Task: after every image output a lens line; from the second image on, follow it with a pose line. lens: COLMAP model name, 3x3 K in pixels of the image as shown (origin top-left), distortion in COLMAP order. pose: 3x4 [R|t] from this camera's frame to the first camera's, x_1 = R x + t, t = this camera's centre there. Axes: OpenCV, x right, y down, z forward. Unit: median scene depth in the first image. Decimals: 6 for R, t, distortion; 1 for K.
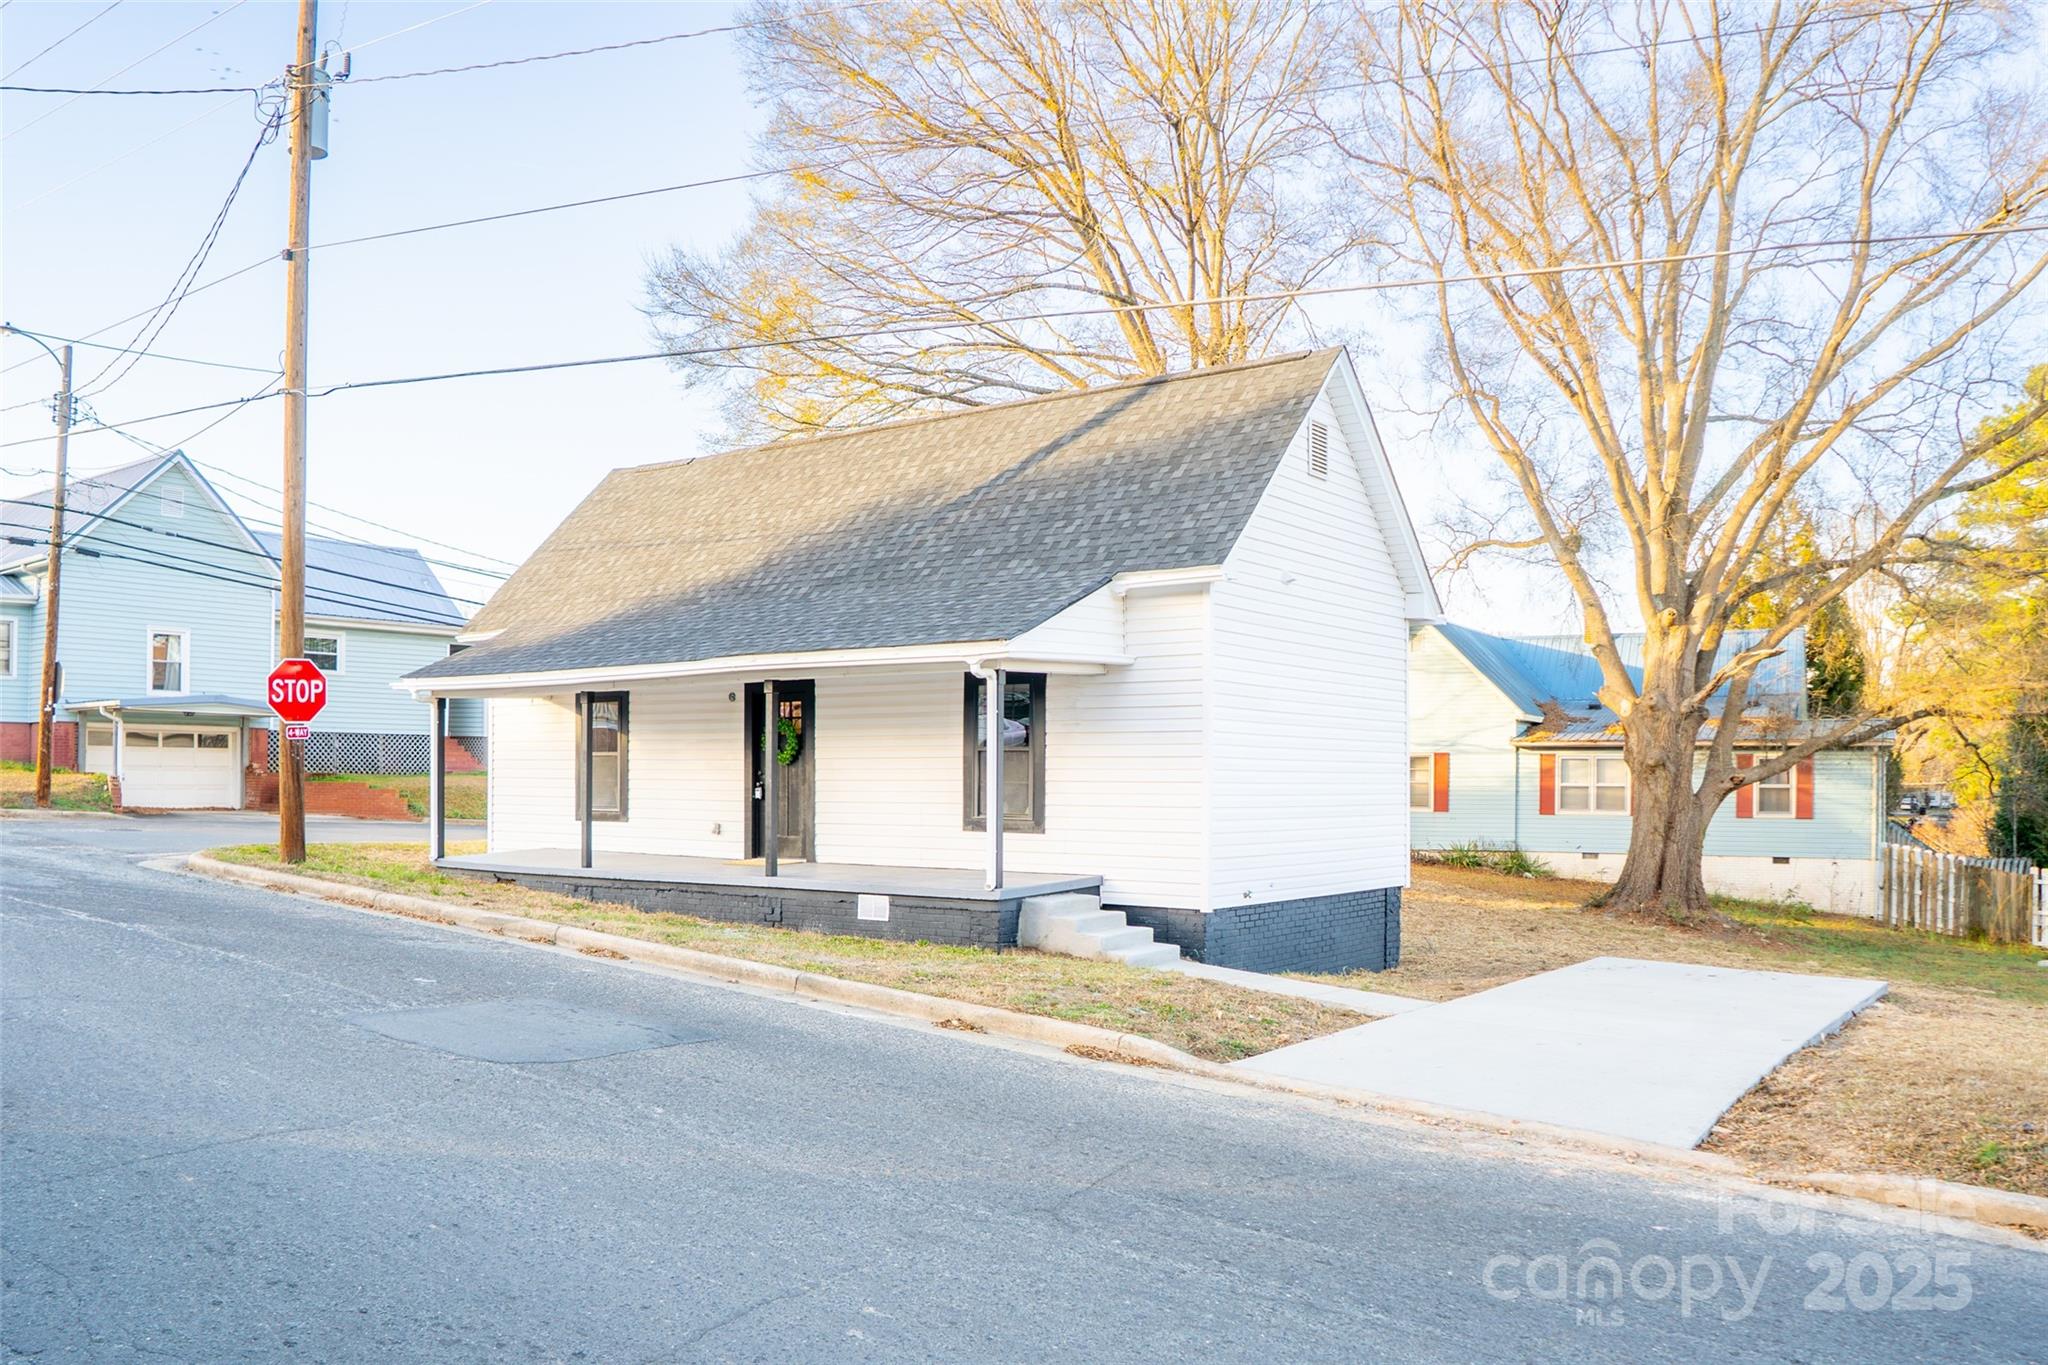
lens RADIAL K [[1432.7, 0, 1027.6], [0, 1432.7, 816.3], [0, 0, 1]] dist [-0.113164, 0.059895]
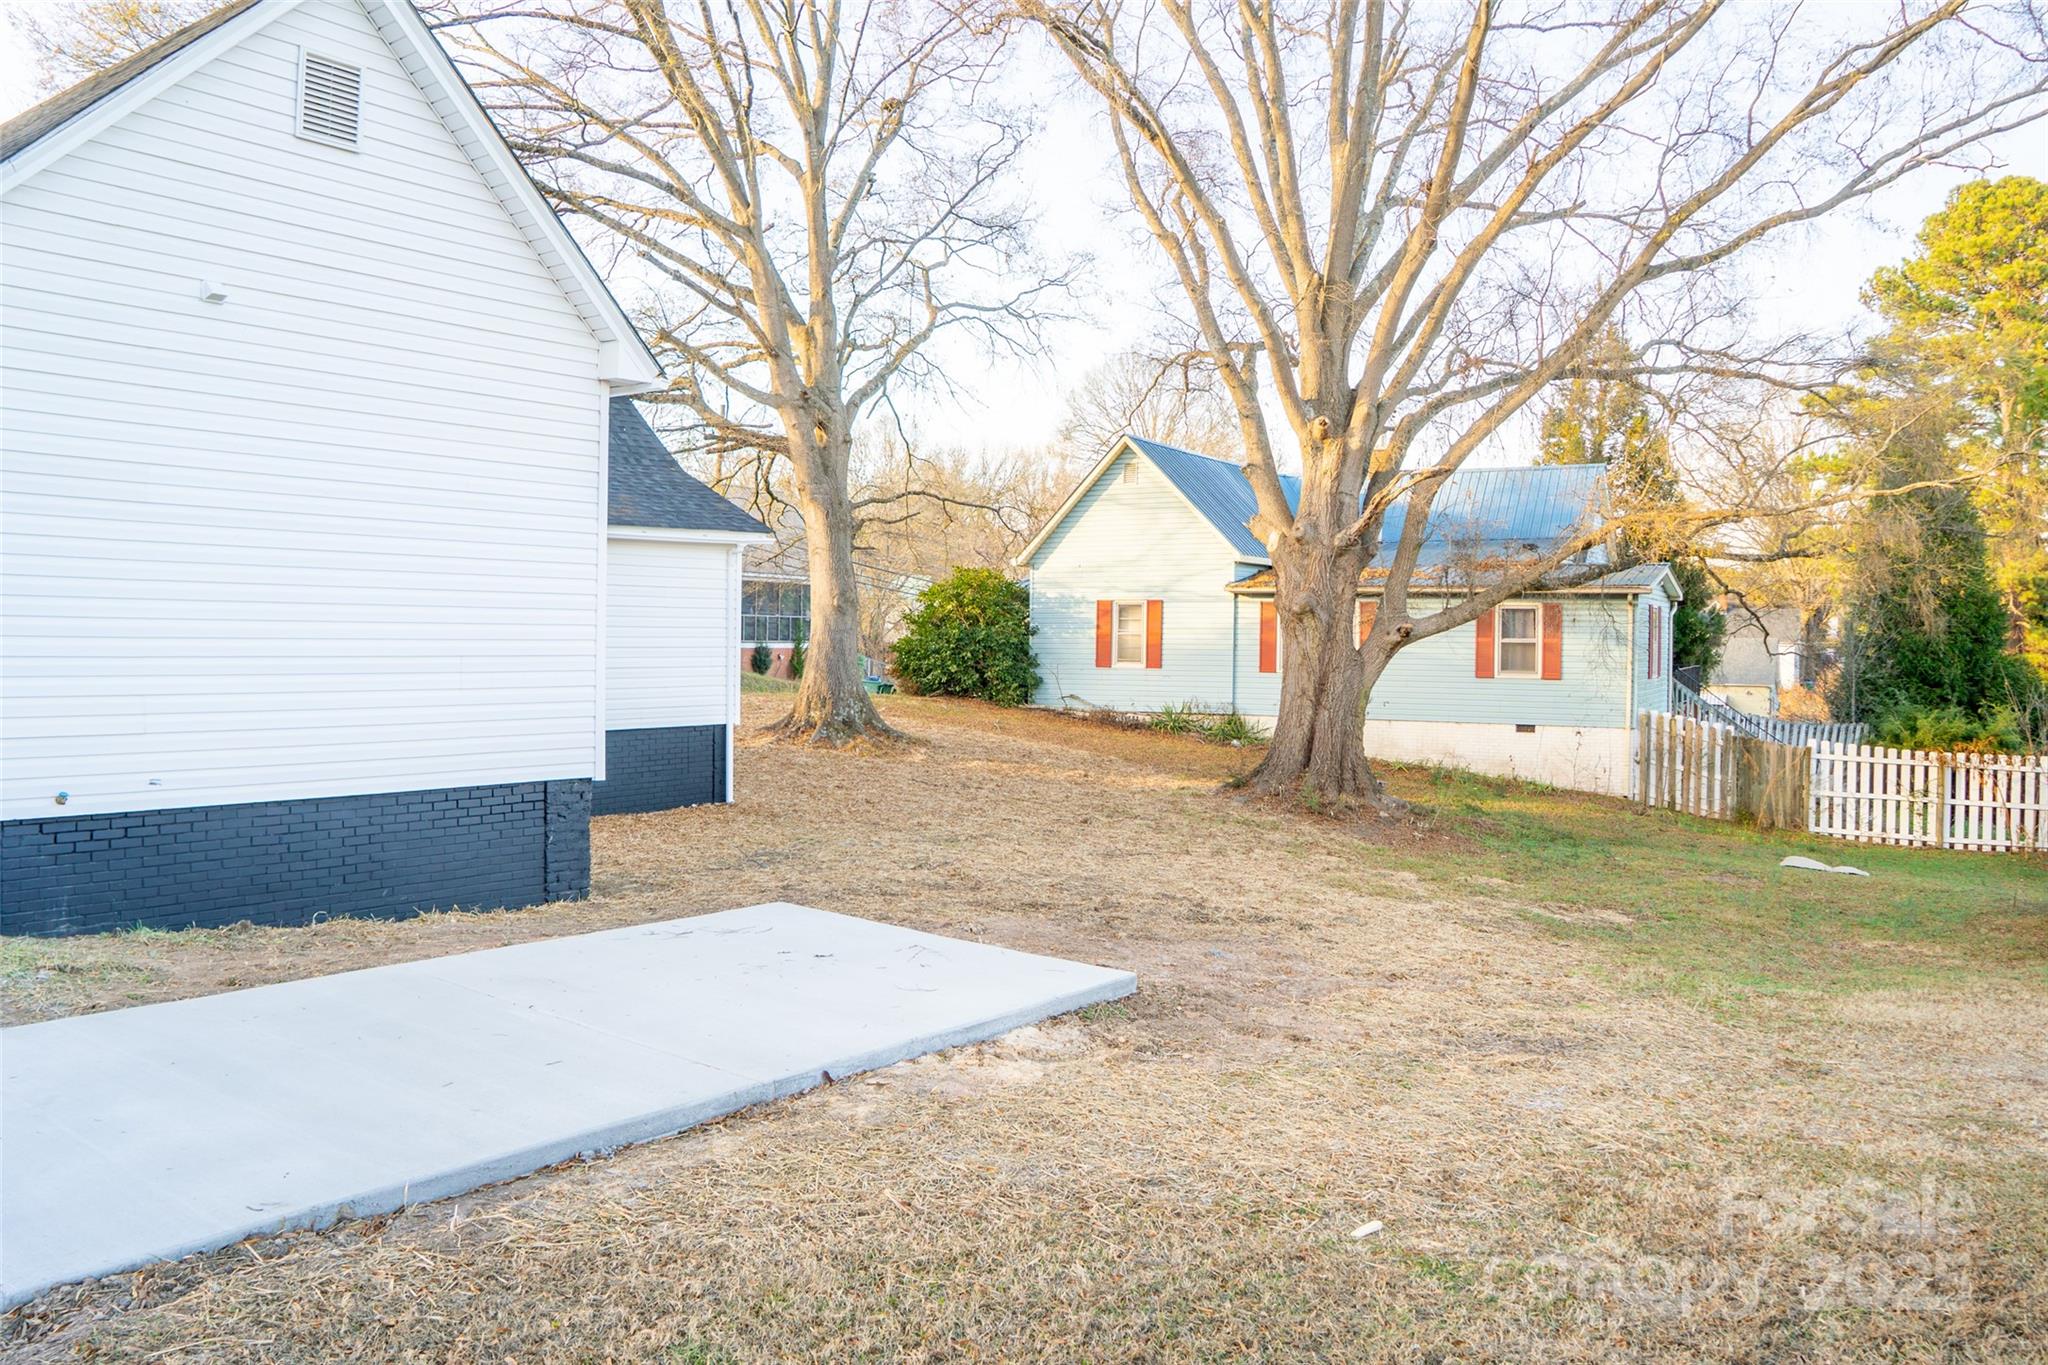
lens RADIAL K [[1443.2, 0, 996.4], [0, 1443.2, 678.8], [0, 0, 1]] dist [-0.105182, 0.042581]
pose [[0.999550, 0.006856, 0.029214, 0.214799], [-0.007037, 0.999957, 0.006107, -0.001857], [-0.029170, -0.006310, 0.999555, 0.159088]]
